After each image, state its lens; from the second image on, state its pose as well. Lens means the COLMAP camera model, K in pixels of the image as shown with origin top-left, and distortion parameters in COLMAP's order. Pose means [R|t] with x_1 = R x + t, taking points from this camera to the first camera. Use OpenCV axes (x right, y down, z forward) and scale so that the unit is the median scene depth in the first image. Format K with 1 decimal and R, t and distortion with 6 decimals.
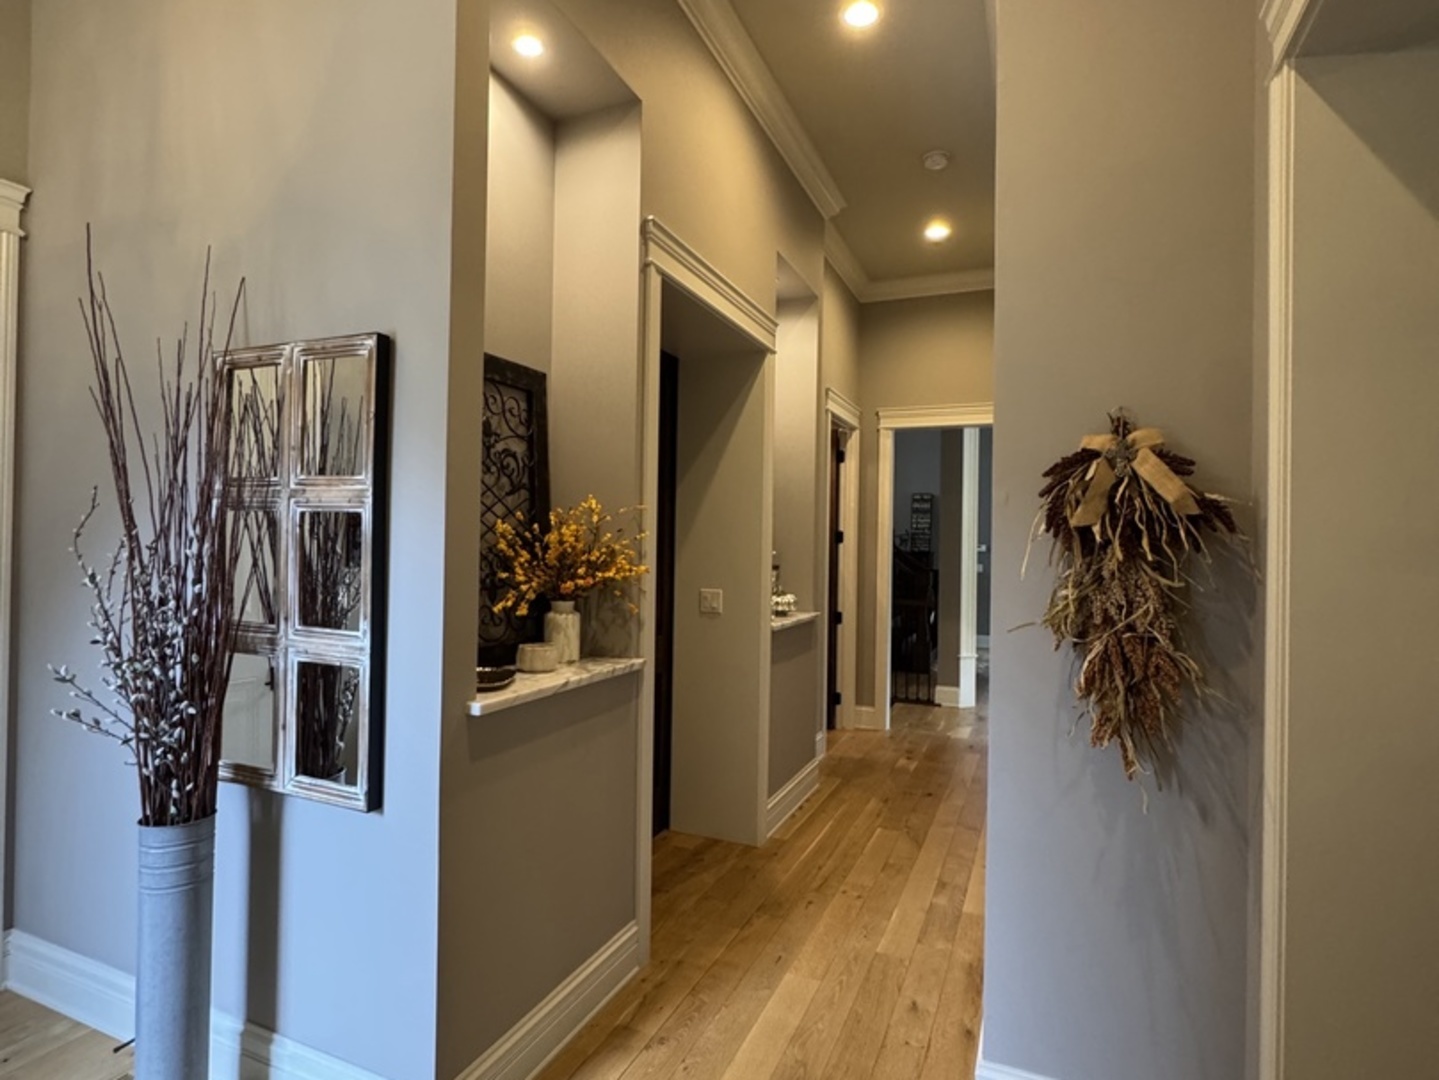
lens RADIAL K [[760.0, 0, 720.9], [0, 760.0, 537.9], [0, 0, 1]] dist [-0.013003, 0.000066]
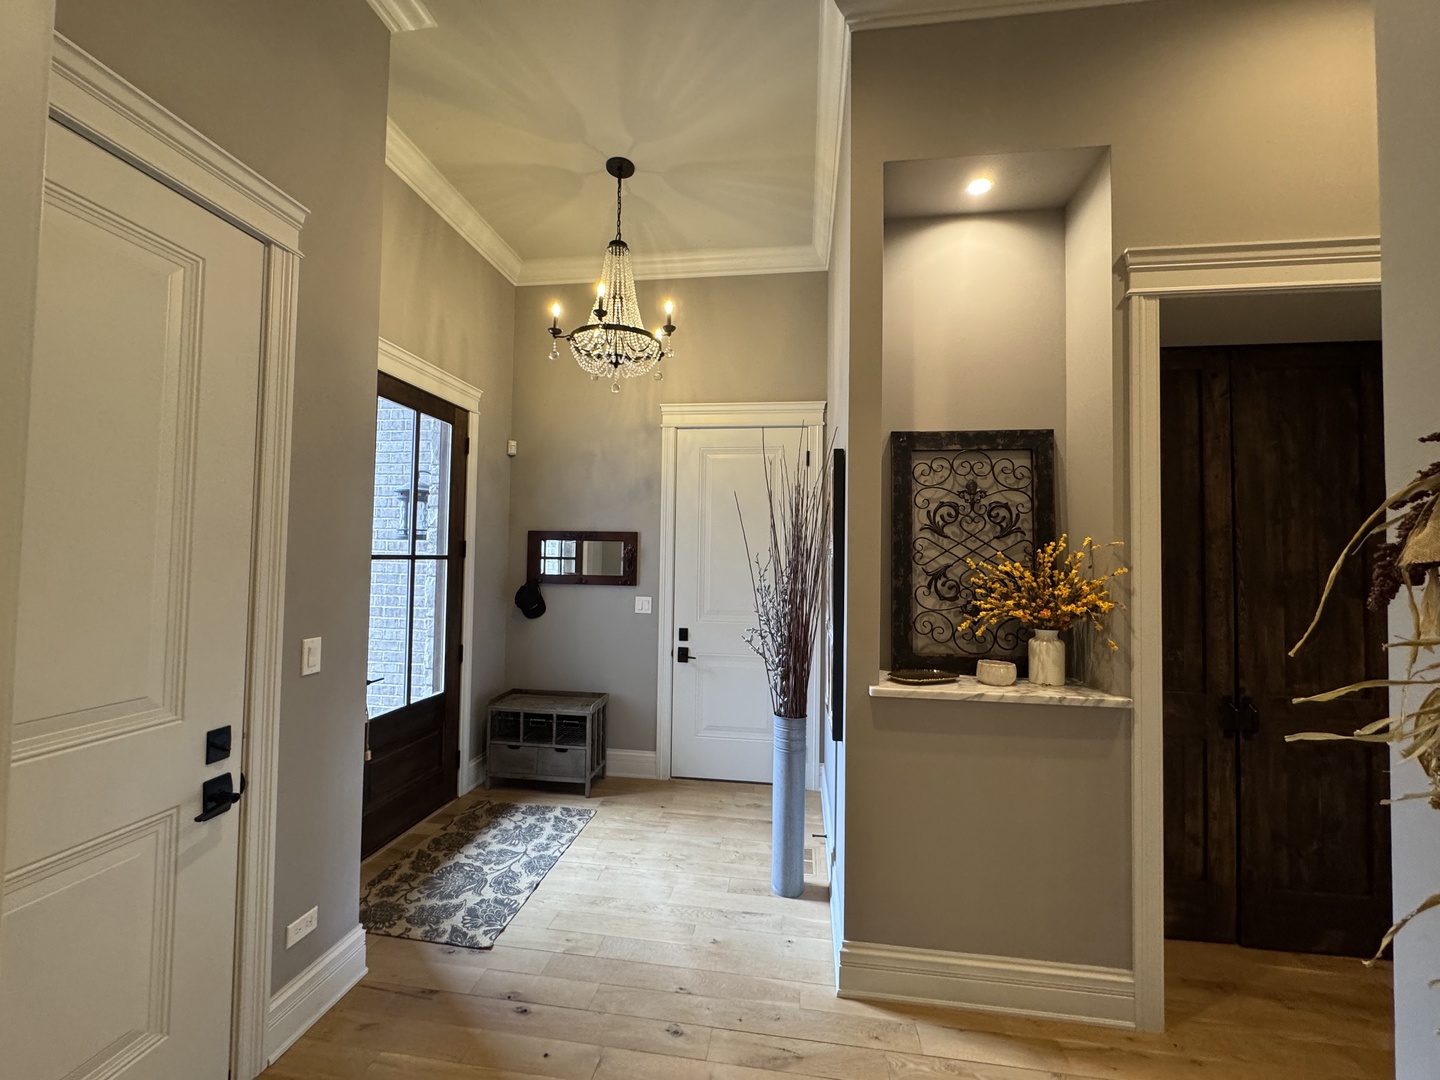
lens RADIAL K [[577.2, 0, 720.4], [0, 577.2, 542.1], [0, 0, 1]] dist [-0.004982, 0.000892]
pose [[0.260174, -0.044628, -0.964530, 0.496602], [-0.002173, 0.998902, -0.046805, -0.006062], [0.965559, 0.014273, 0.259791, 0.308919]]
